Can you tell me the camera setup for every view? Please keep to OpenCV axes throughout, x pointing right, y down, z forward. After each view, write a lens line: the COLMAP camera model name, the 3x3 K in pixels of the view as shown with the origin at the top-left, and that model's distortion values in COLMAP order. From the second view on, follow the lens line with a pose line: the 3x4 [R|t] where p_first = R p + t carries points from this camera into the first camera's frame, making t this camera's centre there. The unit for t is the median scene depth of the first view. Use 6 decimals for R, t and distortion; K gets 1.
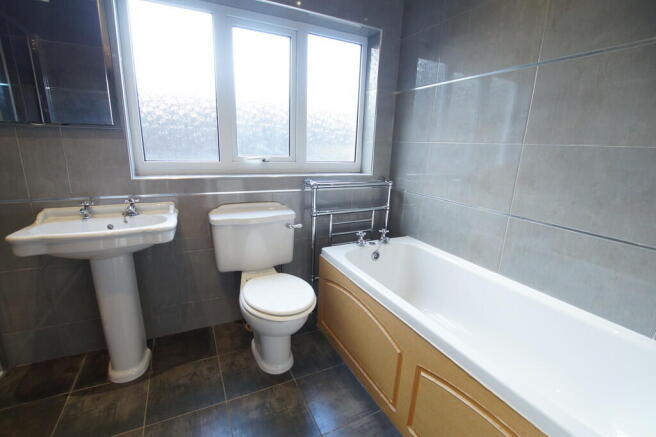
lens RADIAL K [[293.7, 0, 328.0], [0, 293.7, 218.5], [0, 0, 1]] dist [-0.021732, 0.000139]
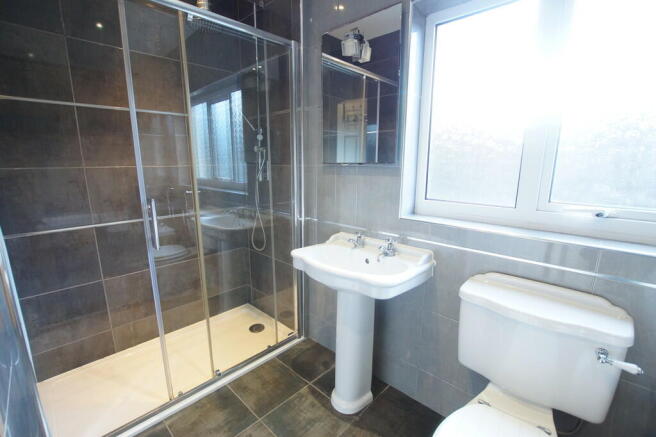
lens RADIAL K [[293.7, 0, 328.0], [0, 293.7, 218.5], [0, 0, 1]] dist [-0.021732, 0.000139]
pose [[0.332527, 0.152246, -0.930724, 0.134331], [-0.211490, 0.973787, 0.083729, -0.155166], [0.919074, 0.168997, 0.356009, 0.414775]]
